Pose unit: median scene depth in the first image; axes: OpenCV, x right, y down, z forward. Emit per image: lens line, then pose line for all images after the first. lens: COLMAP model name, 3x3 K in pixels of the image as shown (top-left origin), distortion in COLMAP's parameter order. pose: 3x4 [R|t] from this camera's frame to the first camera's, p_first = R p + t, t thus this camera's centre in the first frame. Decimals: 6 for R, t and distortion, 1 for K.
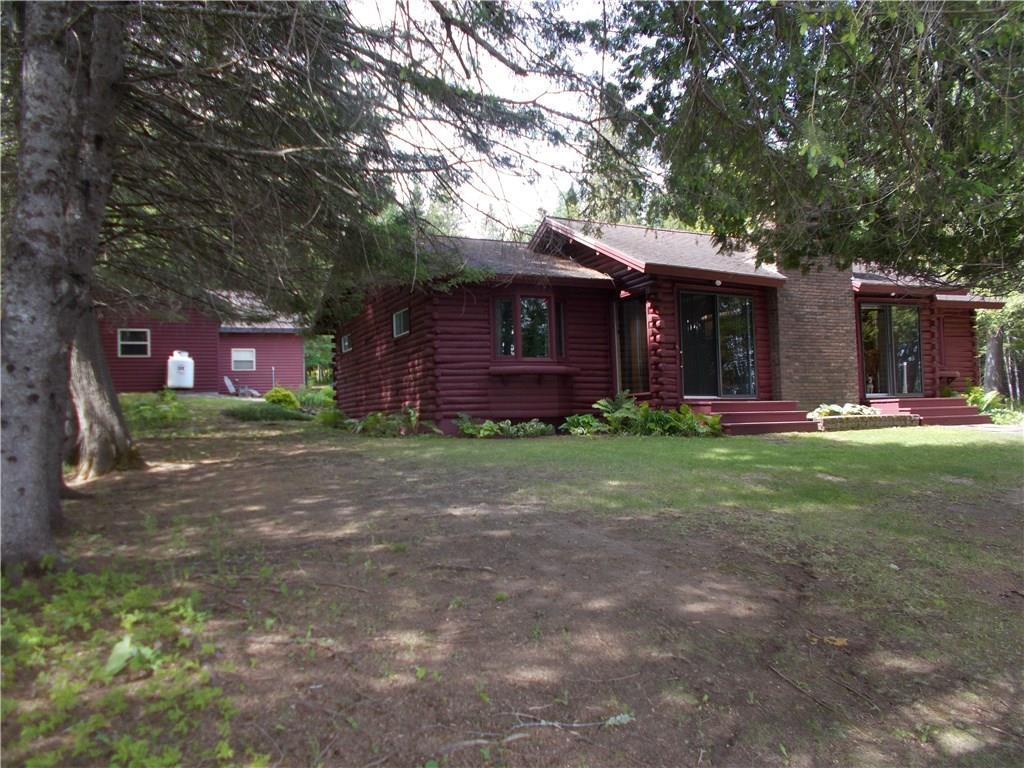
lens RADIAL K [[794.1, 0, 513.6], [0, 794.1, 365.4], [0, 0, 1]] dist [0.009621, 0.001229]
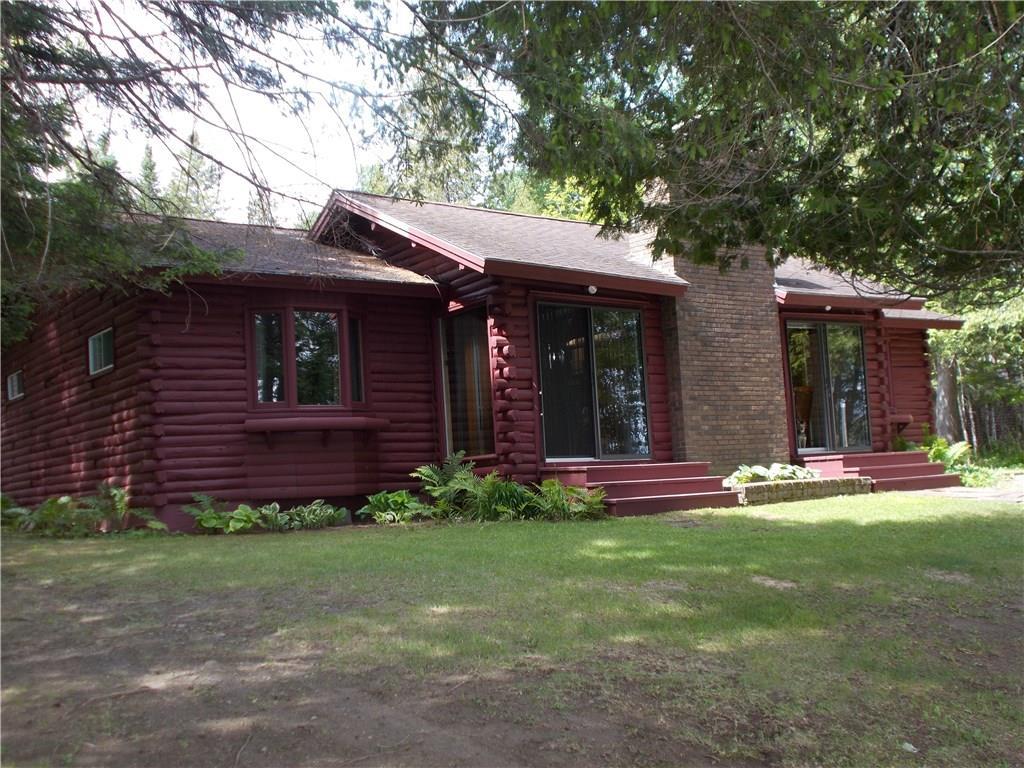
lens RADIAL K [[1130.3, 0, 514.3], [0, 1130.3, 381.1], [0, 0, 1]] dist [-0.008840, 0.000000]
pose [[0.982163, -0.010625, 0.187729, 0.012123], [0.016189, 0.999473, -0.028129, -0.000090], [-0.187332, 0.030667, 0.981818, 0.077799]]
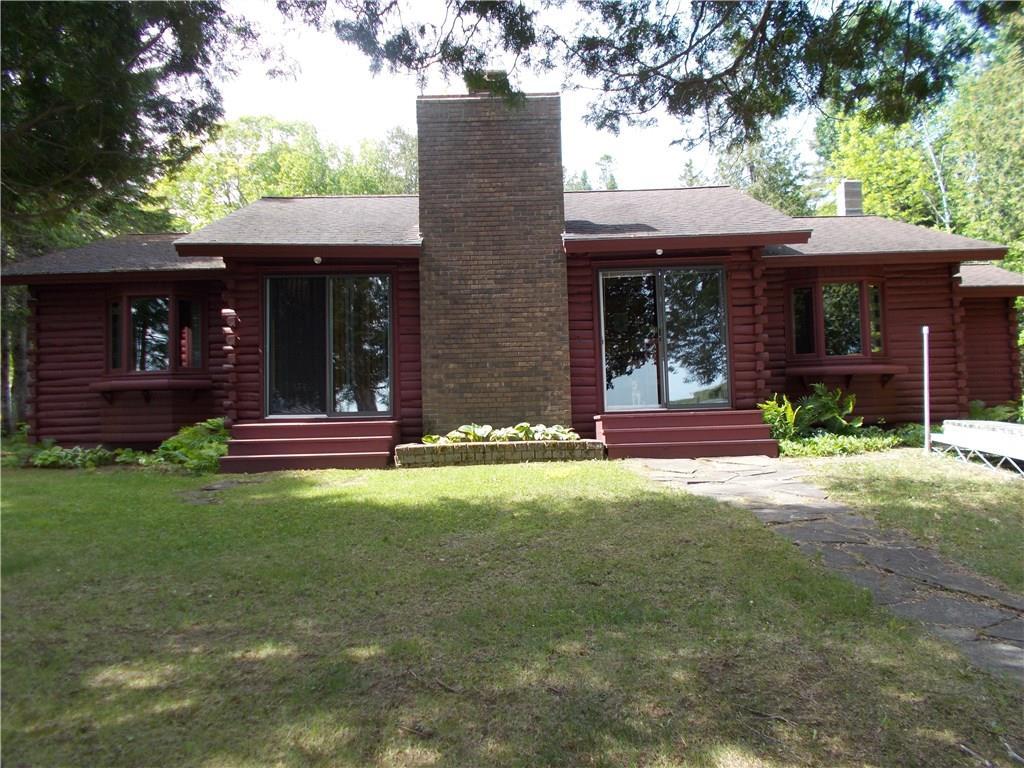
lens RADIAL K [[794.1, 0, 511.6], [0, 794.1, 378.1], [0, 0, 1]] dist [0.009621, 0.001229]
pose [[0.901334, -0.027468, -0.432253, 0.764799], [0.033481, 0.999419, 0.006305, 0.006700], [0.431829, -0.020155, 0.901730, 0.436506]]
